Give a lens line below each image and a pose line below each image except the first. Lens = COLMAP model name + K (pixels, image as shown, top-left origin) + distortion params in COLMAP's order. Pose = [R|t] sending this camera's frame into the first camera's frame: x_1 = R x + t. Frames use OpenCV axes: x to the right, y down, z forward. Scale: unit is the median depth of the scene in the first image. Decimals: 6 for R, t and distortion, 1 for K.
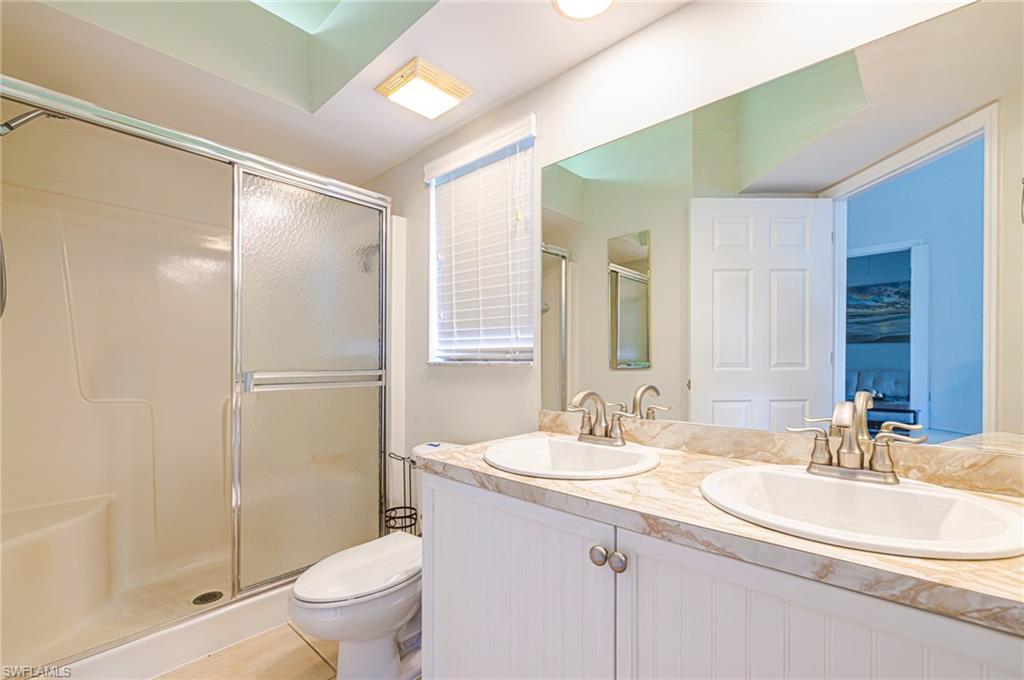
lens RADIAL K [[438.3, 0, 528.3], [0, 438.3, 363.9], [0, 0, 1]] dist [0.002593, 0.000084]
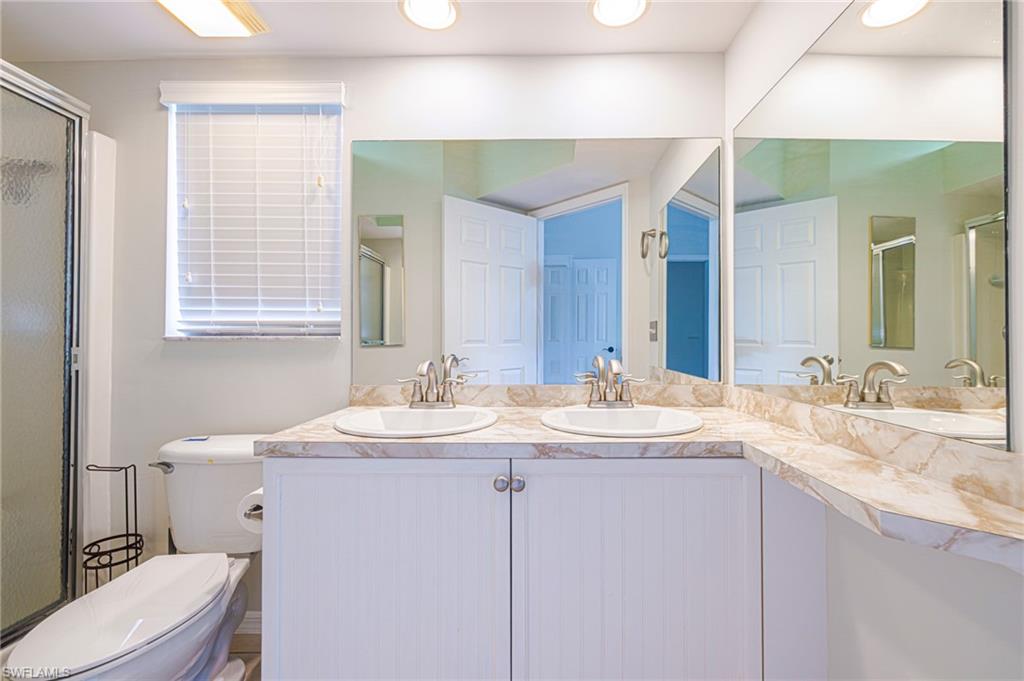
lens RADIAL K [[438.3, 0, 539.9], [0, 438.3, 338.4], [0, 0, 1]] dist [0.002593, 0.000084]
pose [[0.750720, 0.003211, 0.660612, -0.264194], [0.006581, 0.999902, -0.012340, 0.013518], [-0.660587, 0.013612, 0.750626, -0.015832]]
